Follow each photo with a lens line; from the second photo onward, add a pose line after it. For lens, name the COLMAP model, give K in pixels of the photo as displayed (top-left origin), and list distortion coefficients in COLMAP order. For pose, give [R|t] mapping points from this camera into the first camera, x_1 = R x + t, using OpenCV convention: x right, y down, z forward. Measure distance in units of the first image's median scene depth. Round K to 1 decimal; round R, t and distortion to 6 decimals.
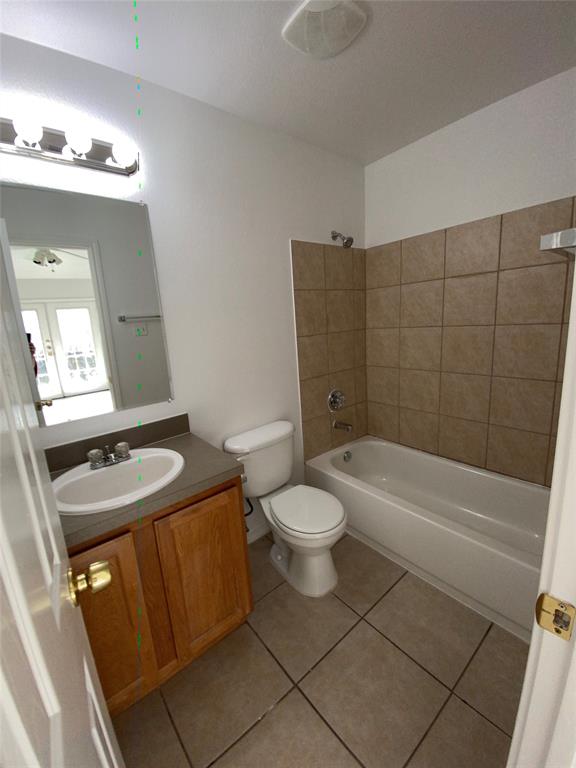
lens RADIAL K [[307.1, 0, 288.0], [0, 307.1, 384.0], [0, 0, 1]] dist [0.035235, -0.027494]
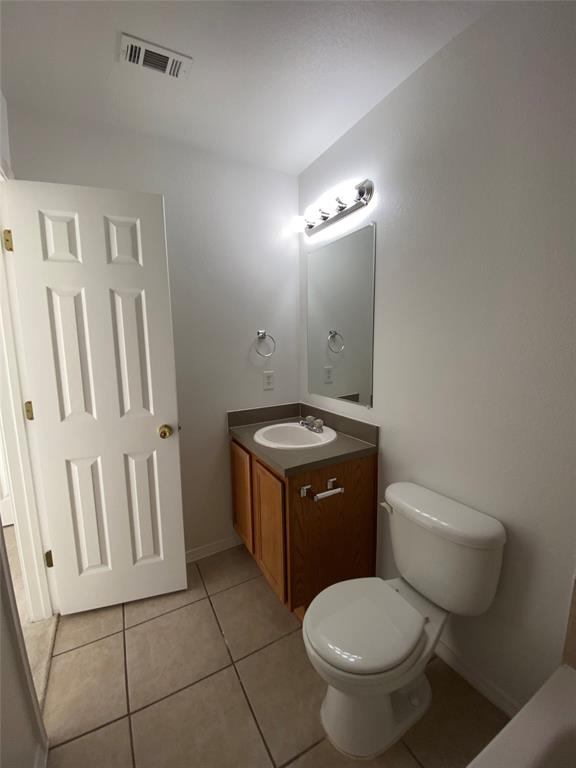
lens RADIAL K [[307.1, 0, 288.0], [0, 307.1, 384.0], [0, 0, 1]] dist [0.035235, -0.027494]
pose [[-0.177853, 0.224096, -0.958201, 0.783608], [-0.175542, 0.950882, 0.254967, -0.291752], [0.968273, 0.213552, -0.129779, 1.042417]]
